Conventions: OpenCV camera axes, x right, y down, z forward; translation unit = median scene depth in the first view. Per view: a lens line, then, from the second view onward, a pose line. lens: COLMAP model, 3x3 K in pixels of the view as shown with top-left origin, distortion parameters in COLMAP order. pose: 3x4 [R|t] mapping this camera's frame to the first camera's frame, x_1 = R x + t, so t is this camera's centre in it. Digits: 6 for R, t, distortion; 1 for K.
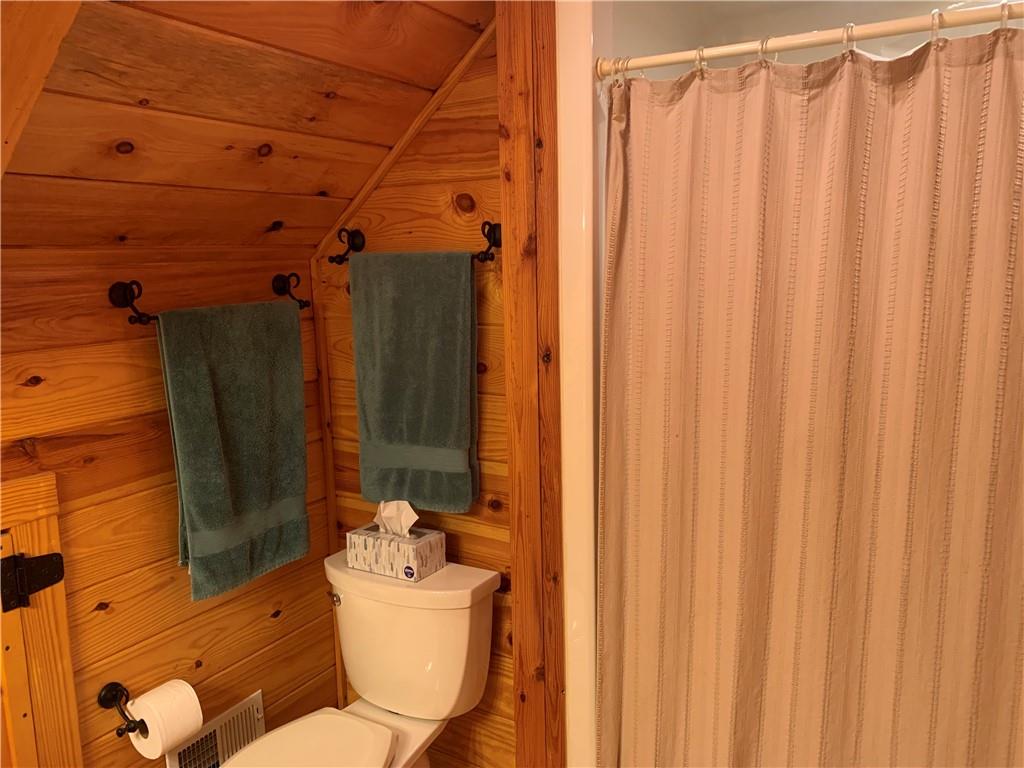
lens RADIAL K [[784.7, 0, 513.0], [0, 784.7, 389.0], [0, 0, 1]] dist [0.044492, -0.045333]
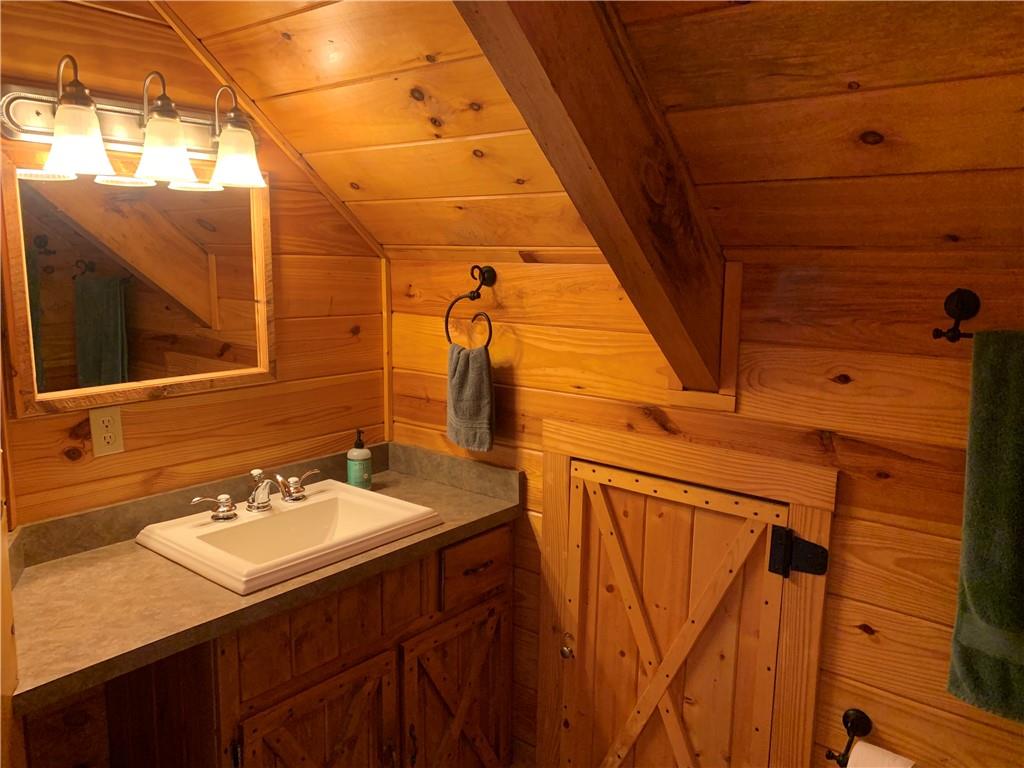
lens RADIAL K [[784.7, 0, 512.9], [0, 784.7, 380.5], [0, 0, 1]] dist [0.044492, -0.045333]
pose [[-0.144686, 0.176687, -0.973575, 0.433655], [-0.174116, 0.964028, 0.200830, -0.134572], [0.974038, 0.198573, -0.108717, 0.678673]]
